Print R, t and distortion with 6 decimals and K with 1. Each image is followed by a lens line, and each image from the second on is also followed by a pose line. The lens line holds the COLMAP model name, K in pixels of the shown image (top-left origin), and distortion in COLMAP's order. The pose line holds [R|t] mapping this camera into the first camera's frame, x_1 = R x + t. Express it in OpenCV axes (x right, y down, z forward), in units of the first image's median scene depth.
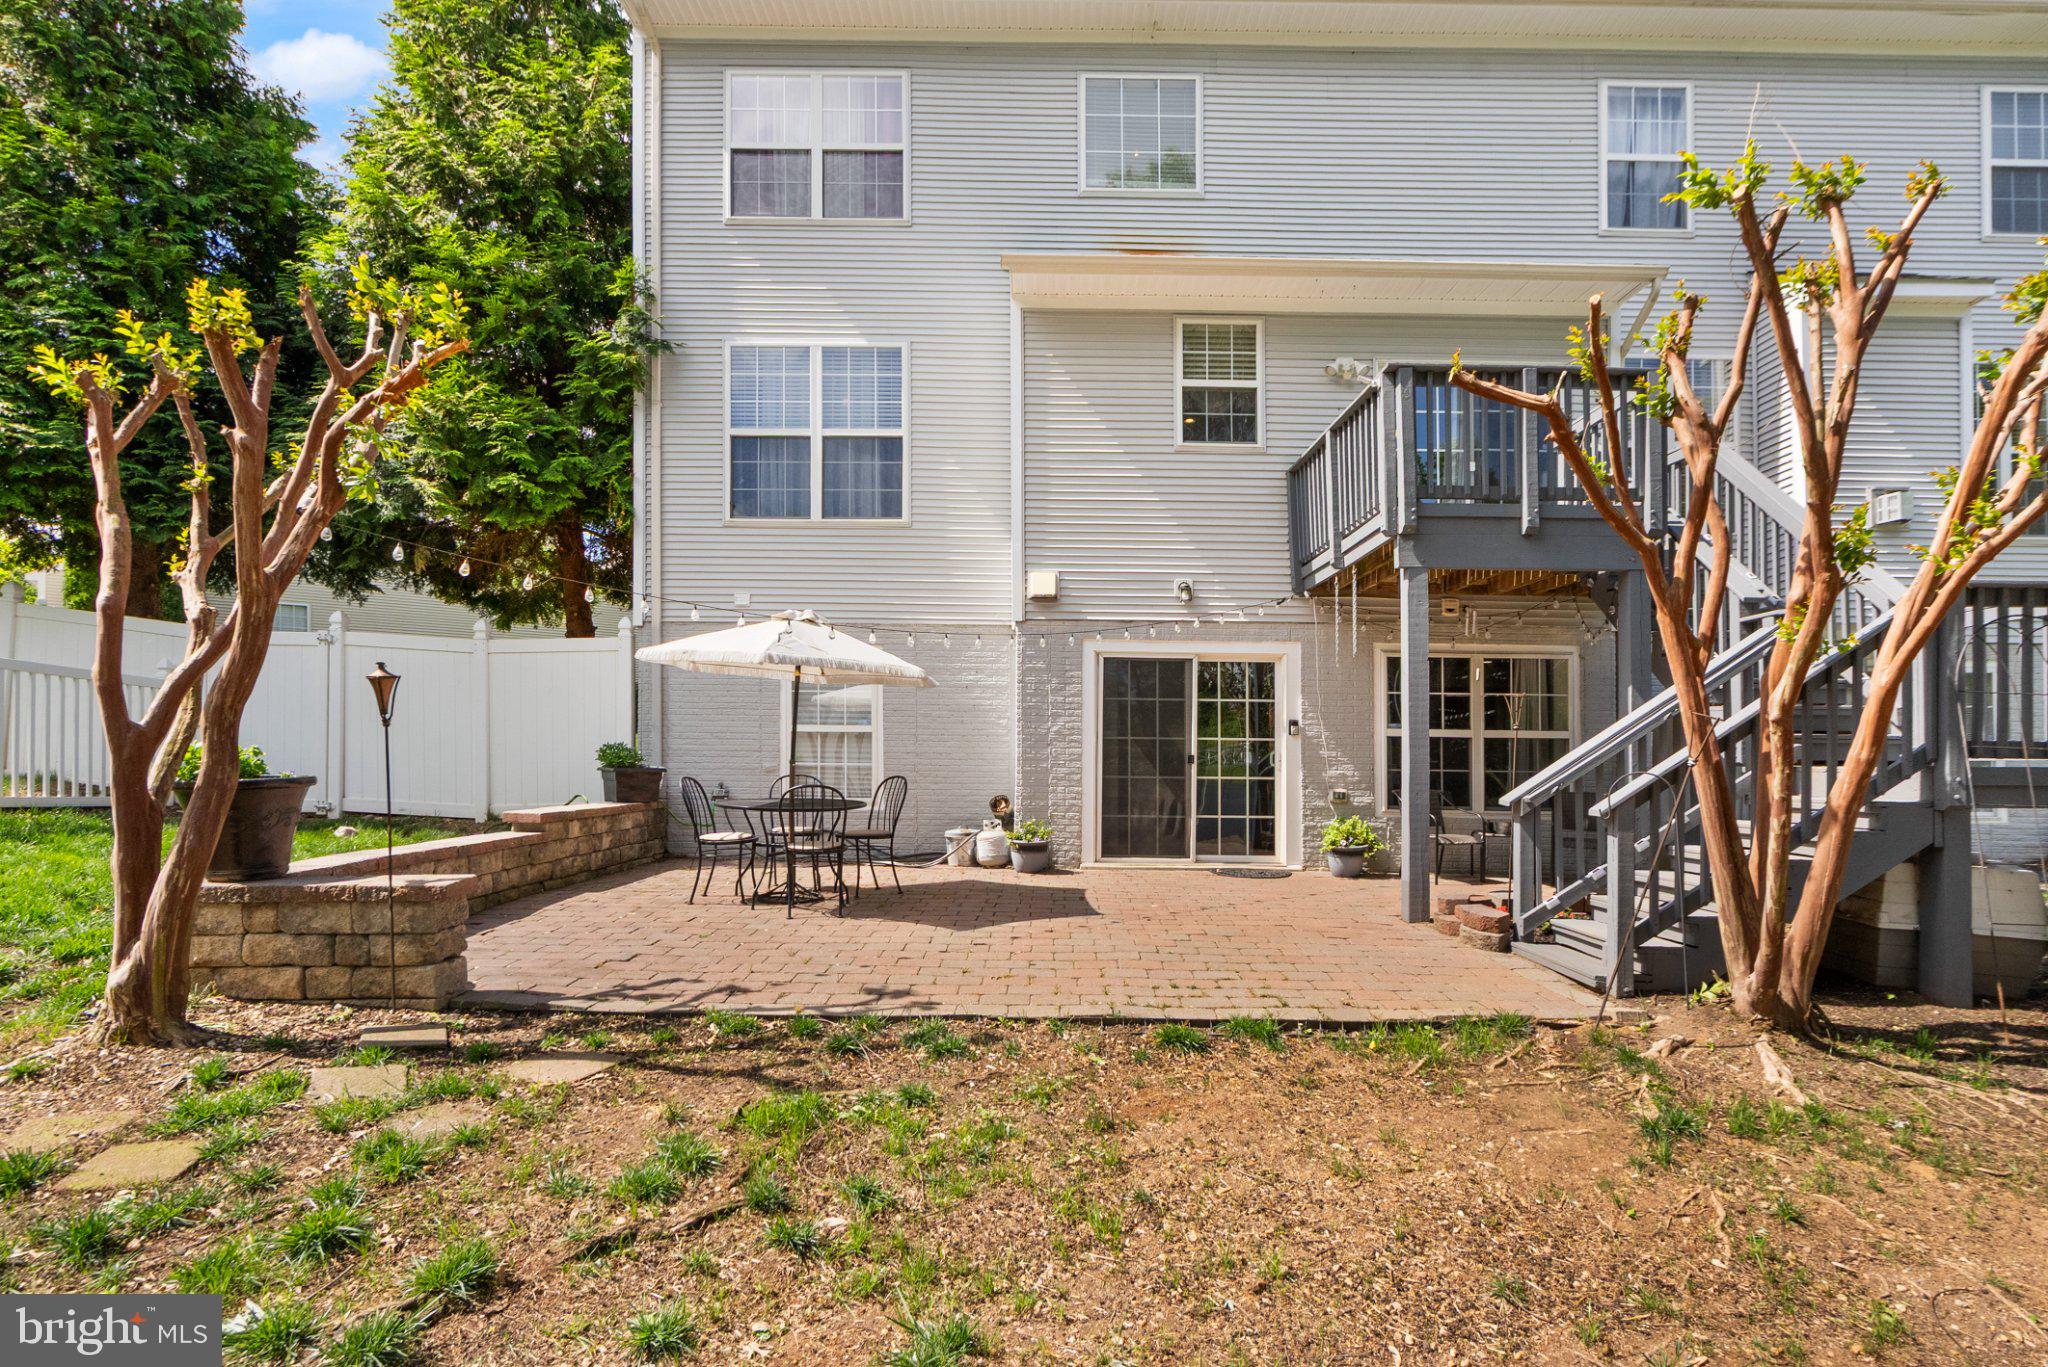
lens RADIAL K [[990.4, 0, 981.7], [0, 990.4, 735.9], [0, 0, 1]] dist [0.010085, 0.001180]
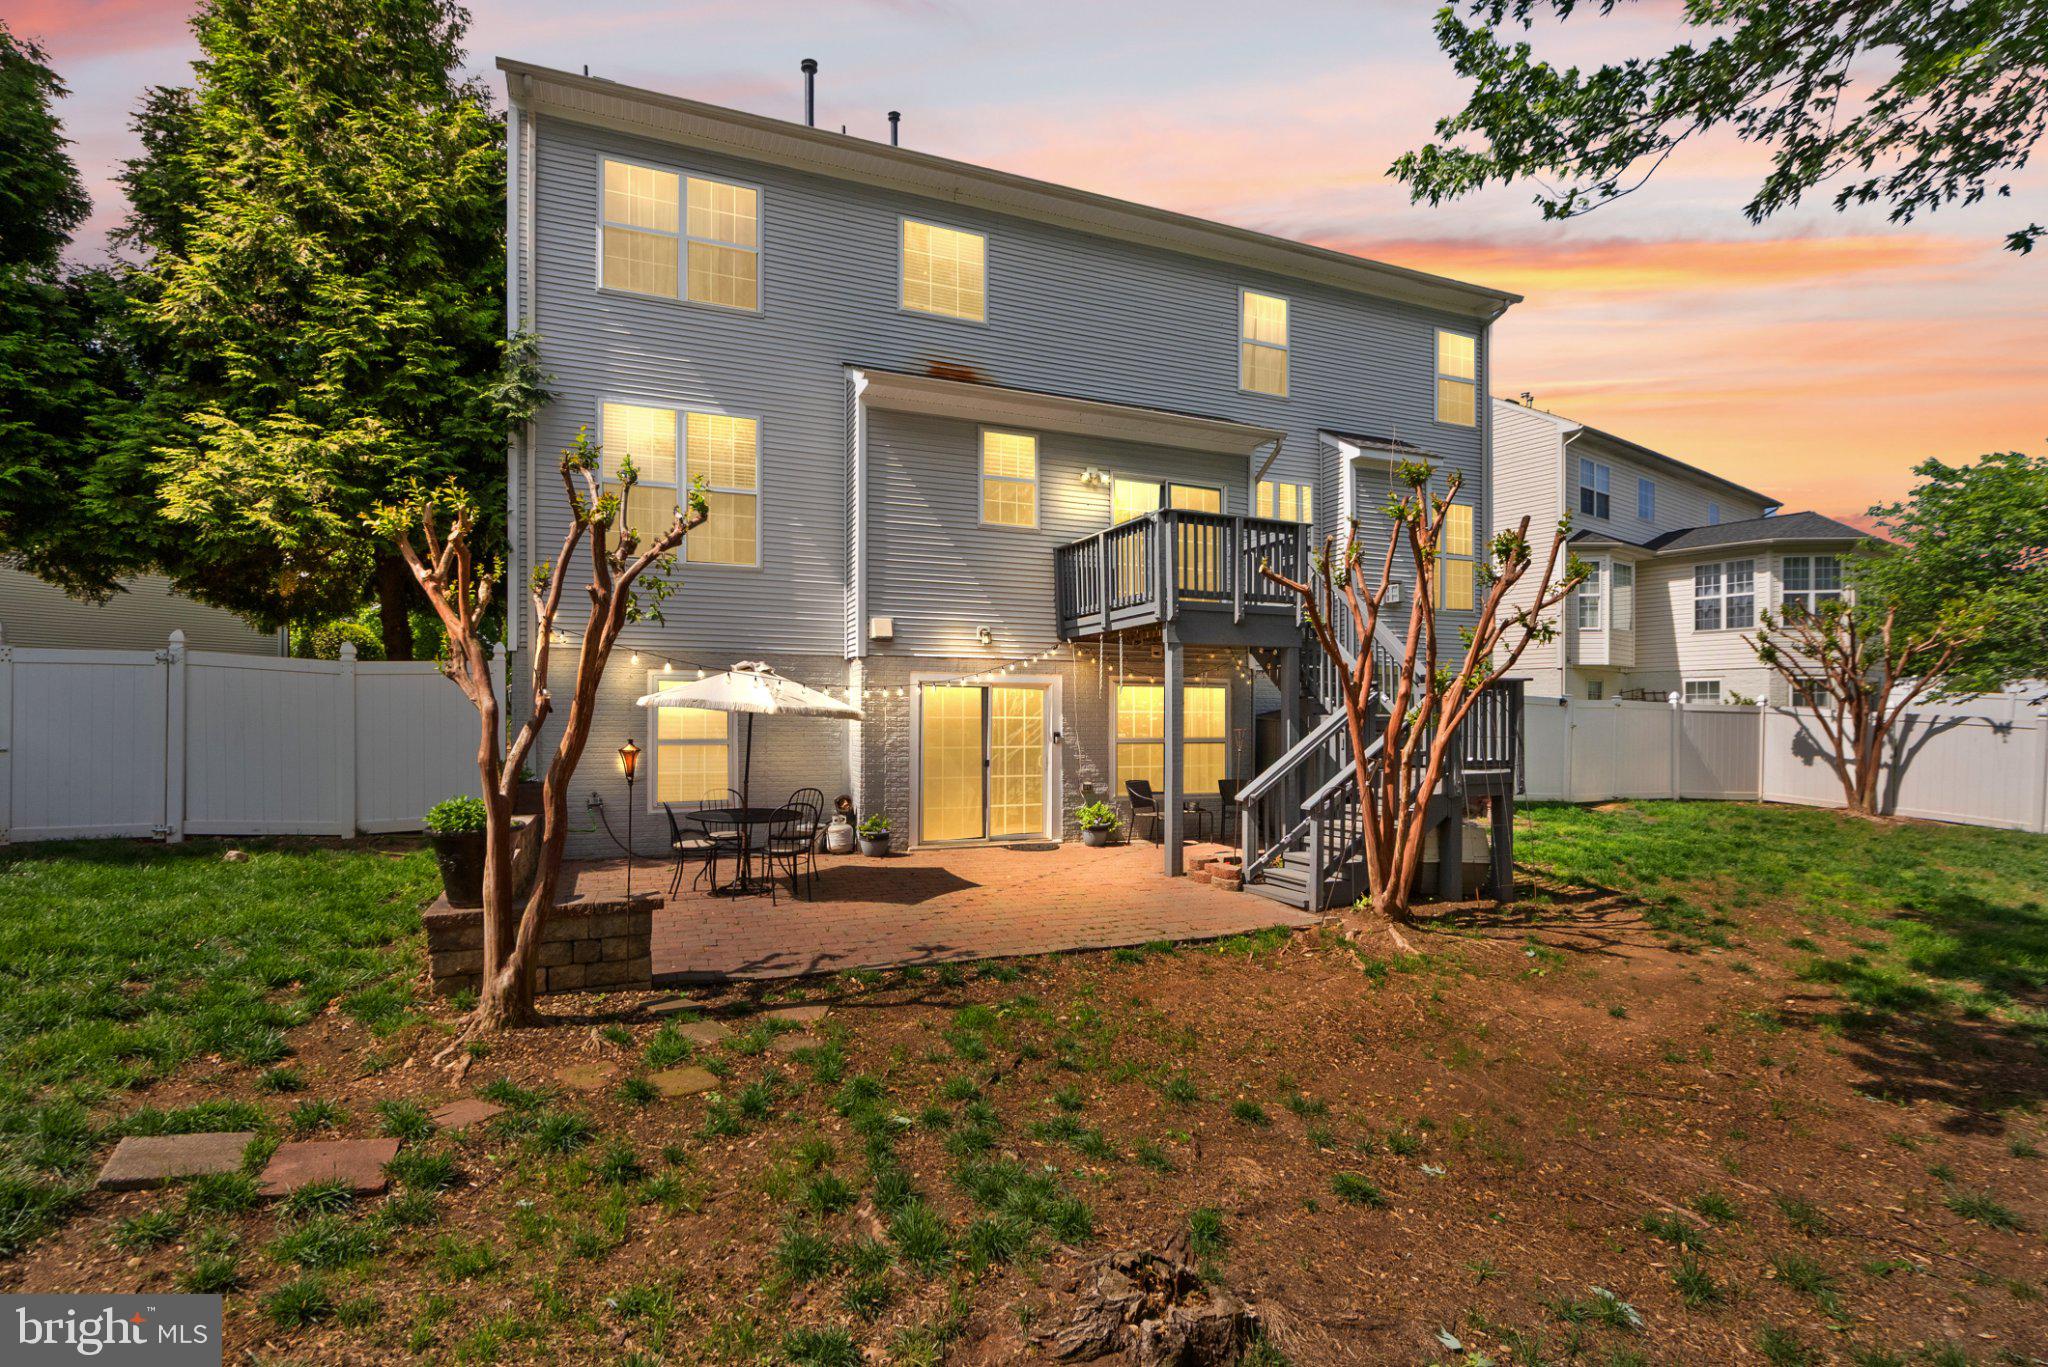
lens RADIAL K [[990.4, 0, 959.0], [0, 990.4, 722.7], [0, 0, 1]] dist [0.010085, 0.001180]
pose [[0.925632, -0.008233, 0.378334, -0.603176], [0.000217, 0.999775, 0.021227, -0.108914], [-0.378424, -0.019566, 0.925426, -0.377526]]
